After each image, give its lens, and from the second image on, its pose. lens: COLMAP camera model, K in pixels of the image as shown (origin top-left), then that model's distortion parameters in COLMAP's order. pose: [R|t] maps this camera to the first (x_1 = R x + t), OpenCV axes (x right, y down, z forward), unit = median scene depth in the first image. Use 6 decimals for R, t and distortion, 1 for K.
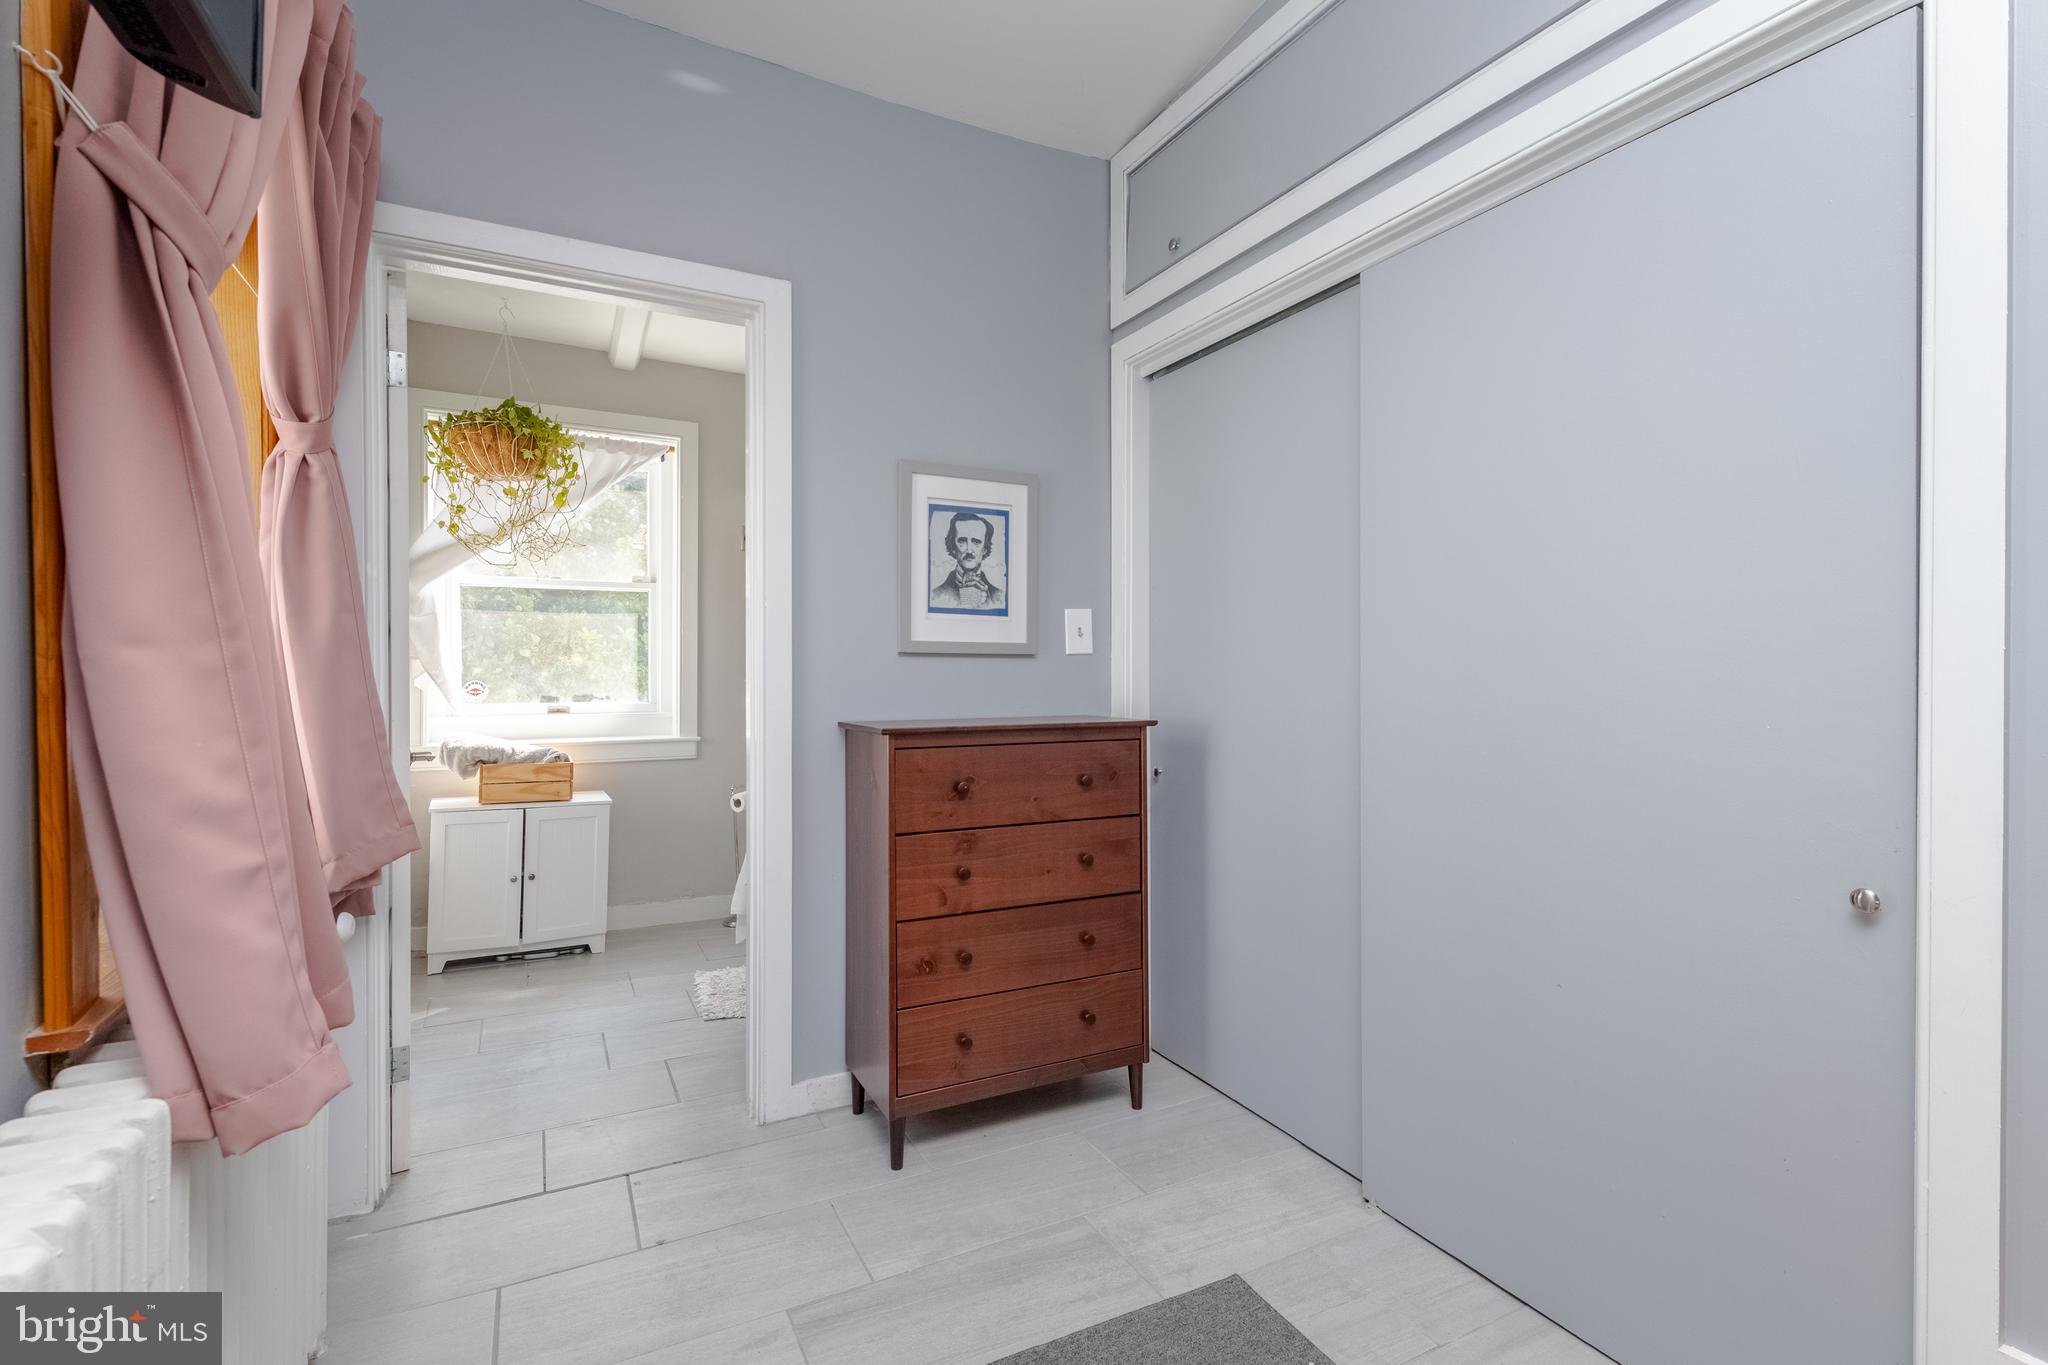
lens RADIAL K [[935.1, 0, 1035.9], [0, 935.1, 668.9], [0, 0, 1]] dist [0.009572, -0.000605]
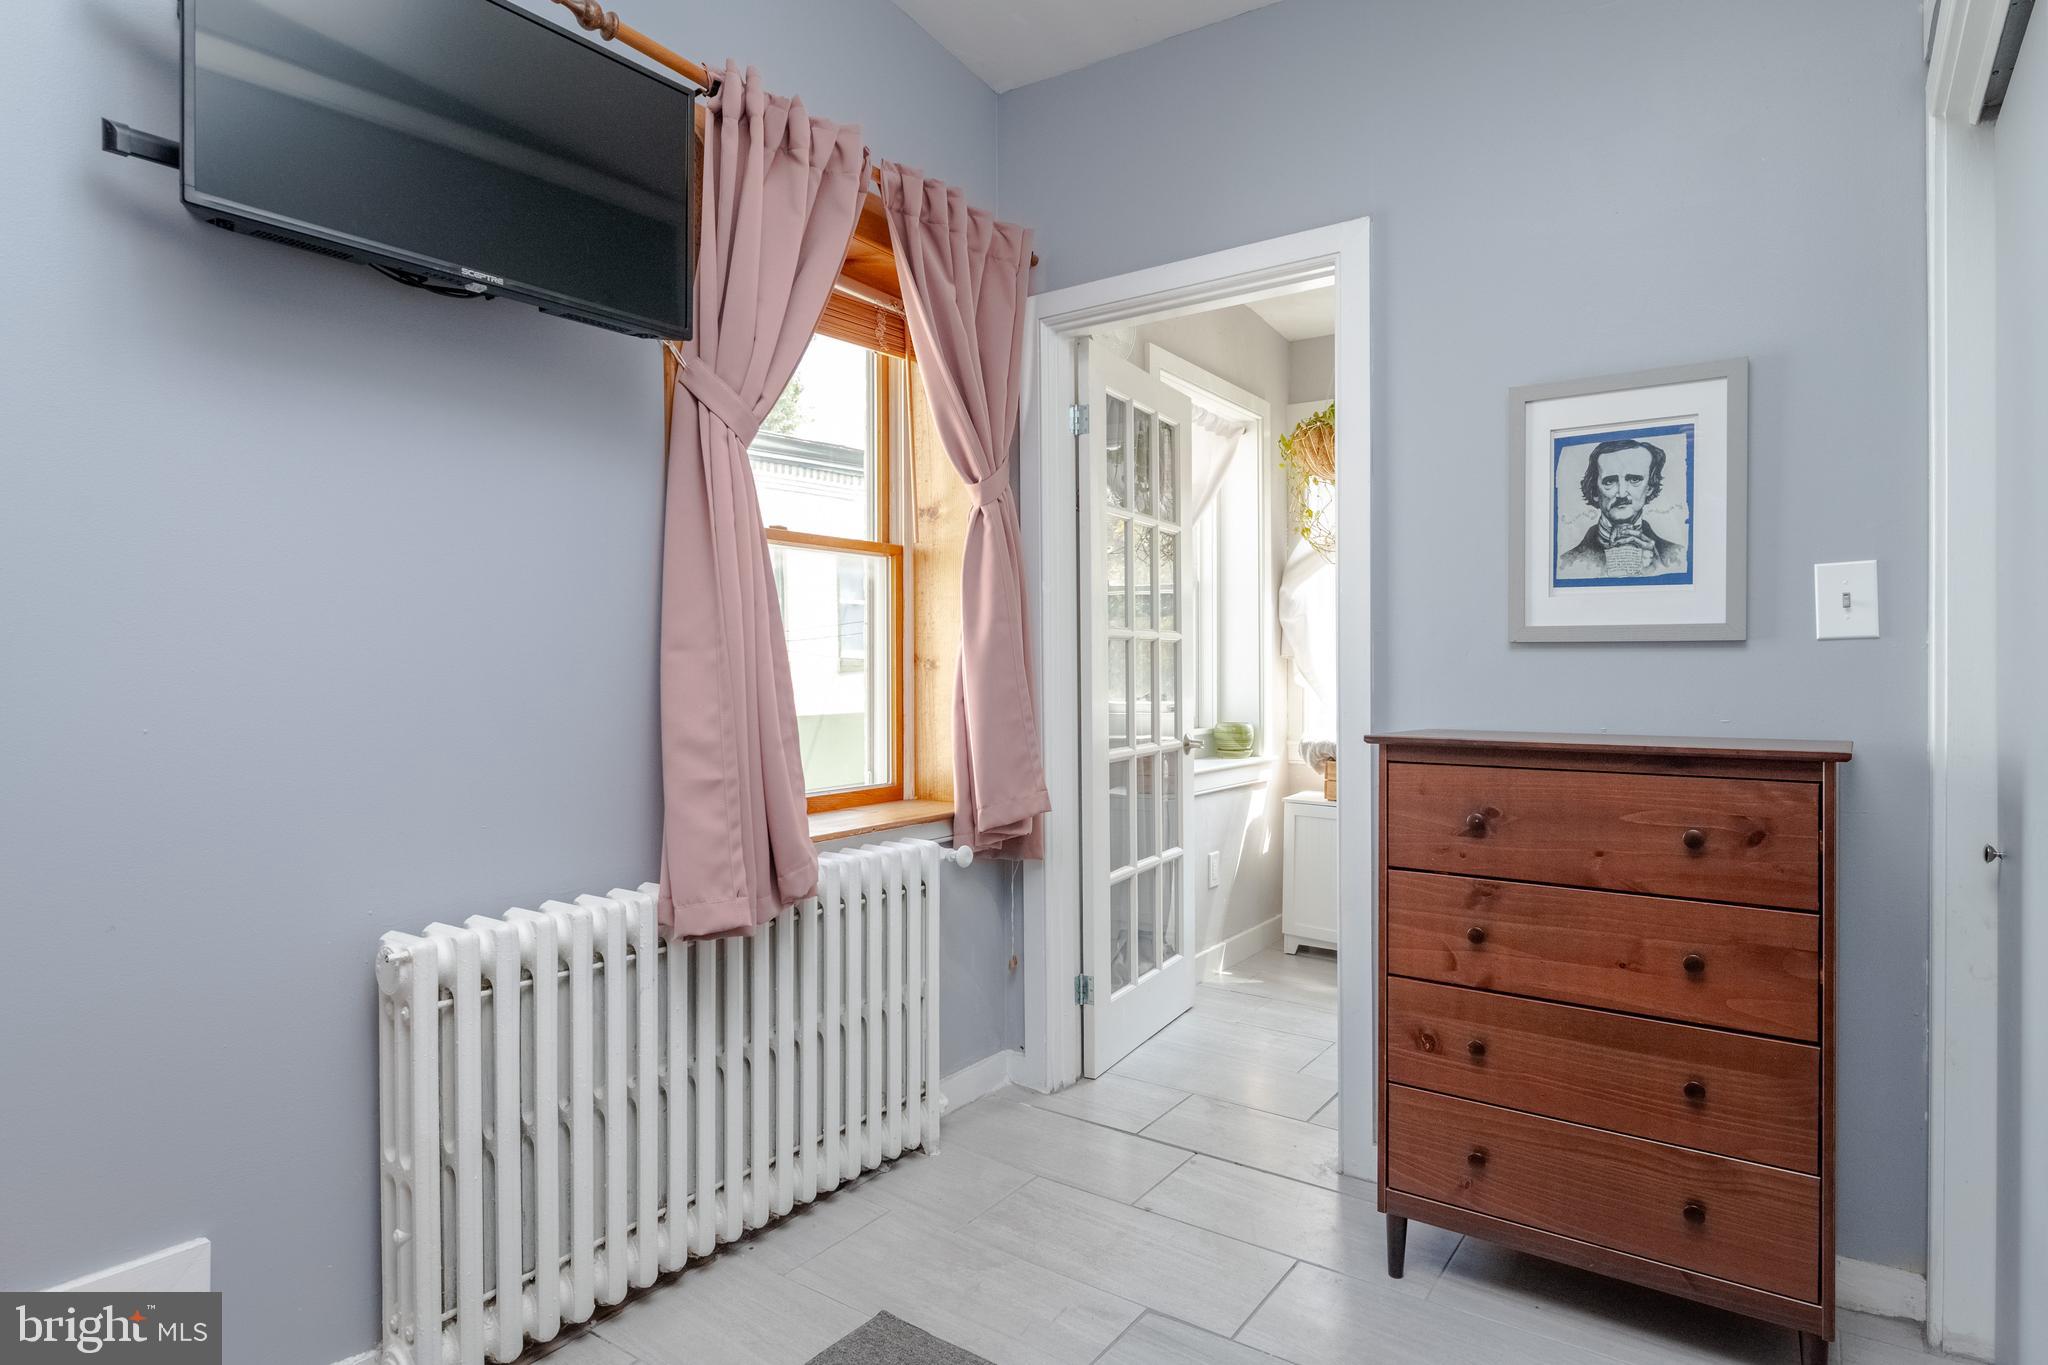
lens RADIAL K [[1110.8, 0, 1052.5], [0, 1110.8, 678.1], [0, 0, 1]] dist [0.000680, 0.000258]
pose [[0.456373, 0.005202, -0.889773, 0.477317], [0.000056, 0.999983, 0.005875, 0.006102], [0.889788, -0.002731, 0.456365, 0.248093]]
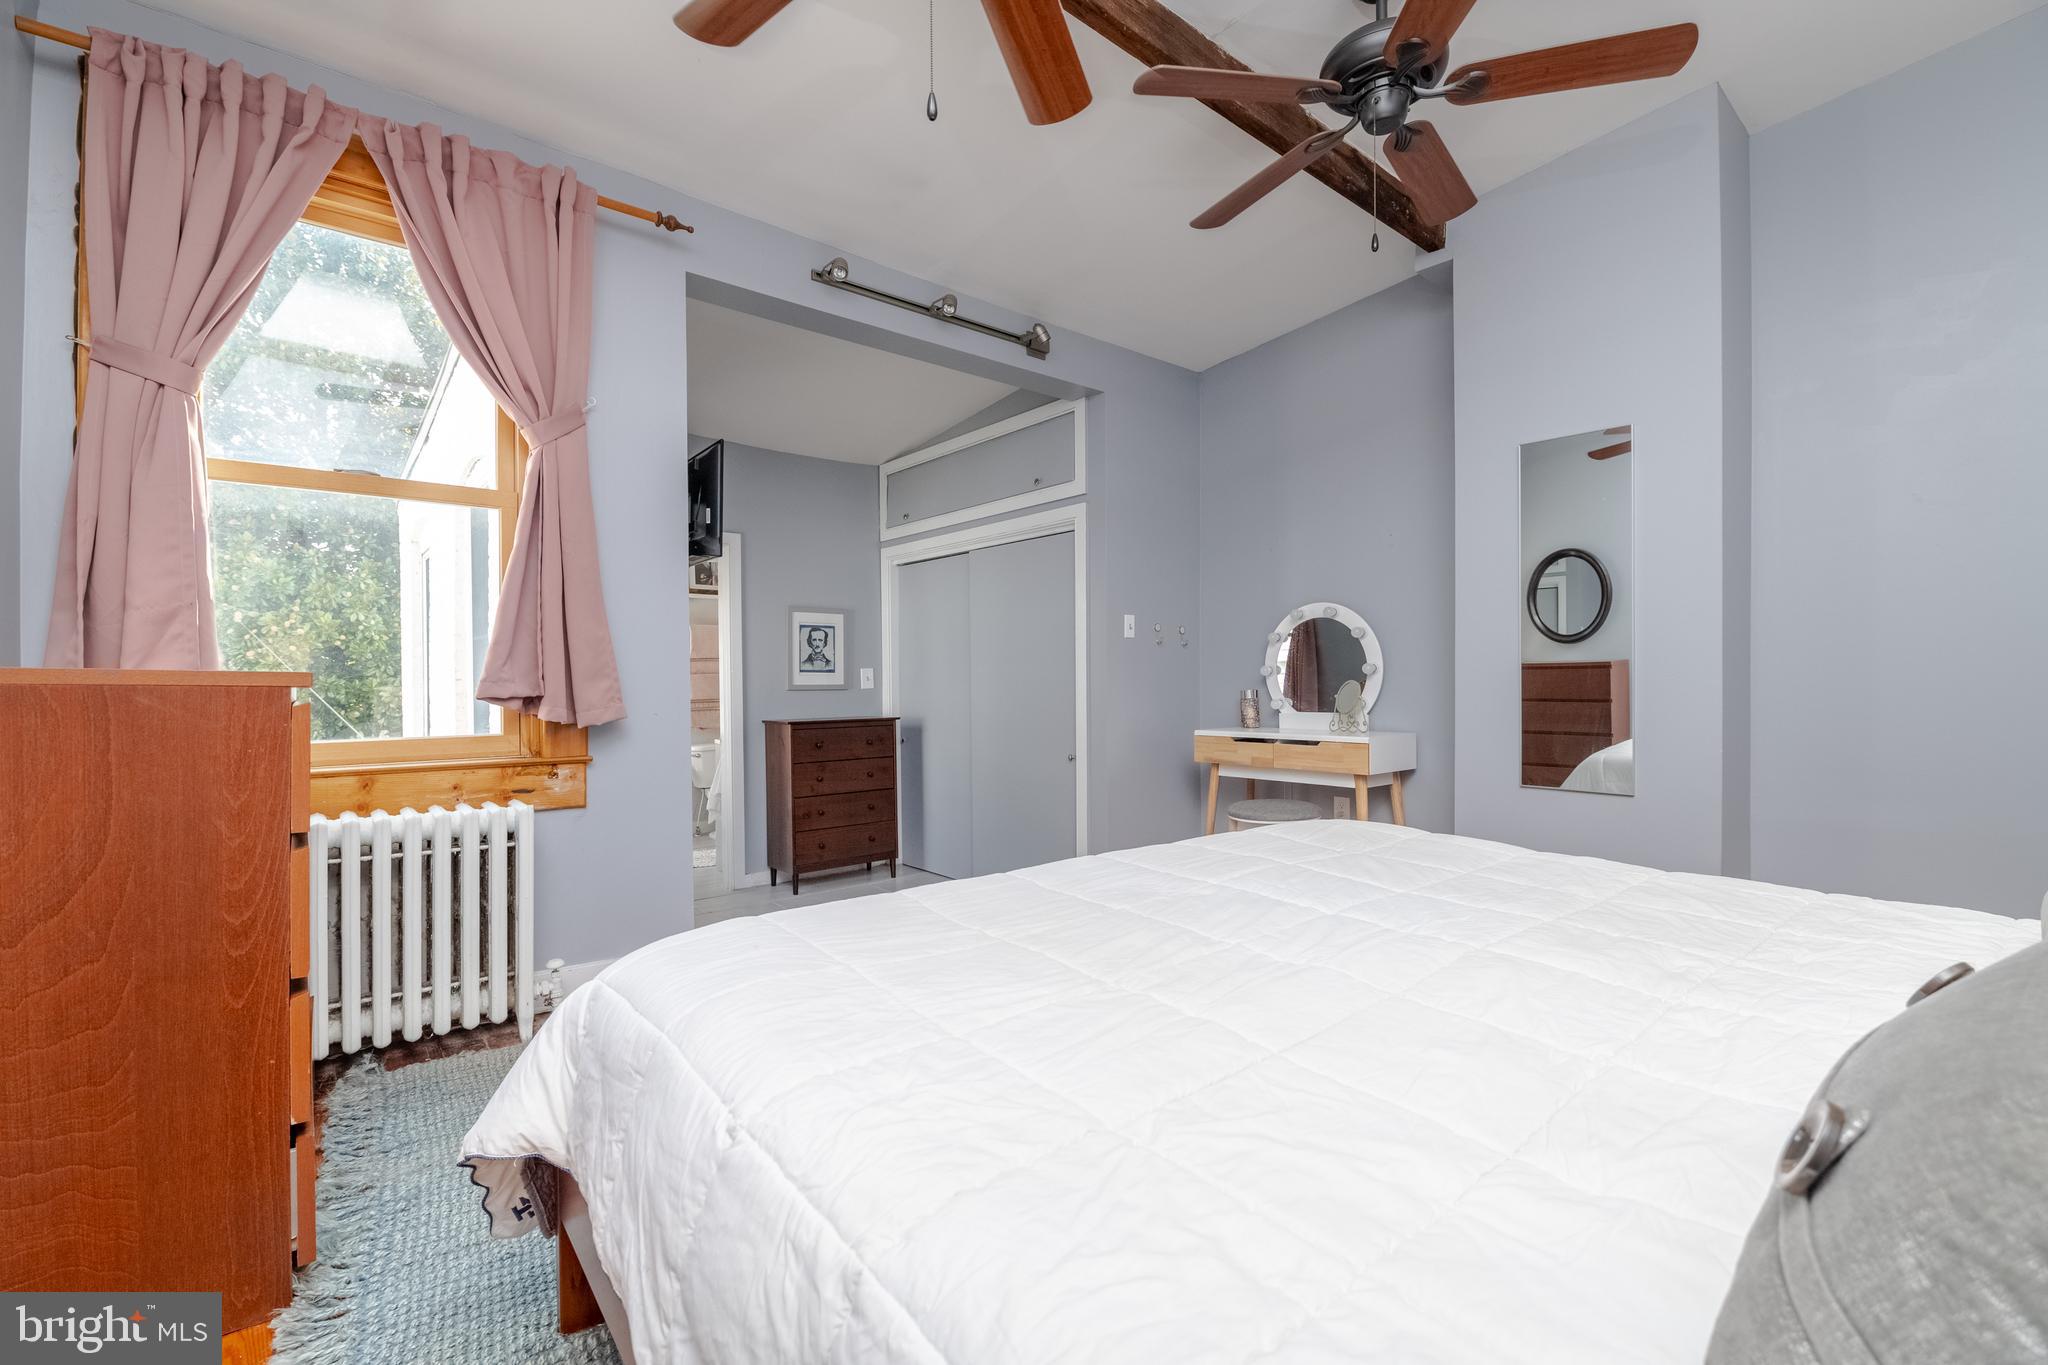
lens RADIAL K [[878.5, 0, 1033.6], [0, 878.5, 683.1], [0, 0, 1]] dist [-0.001858, -0.010071]
pose [[0.974040, -0.009690, 0.226169, -0.043664], [0.008196, 0.999938, 0.007542, -0.044715], [-0.226228, -0.005493, 0.974059, -1.211303]]
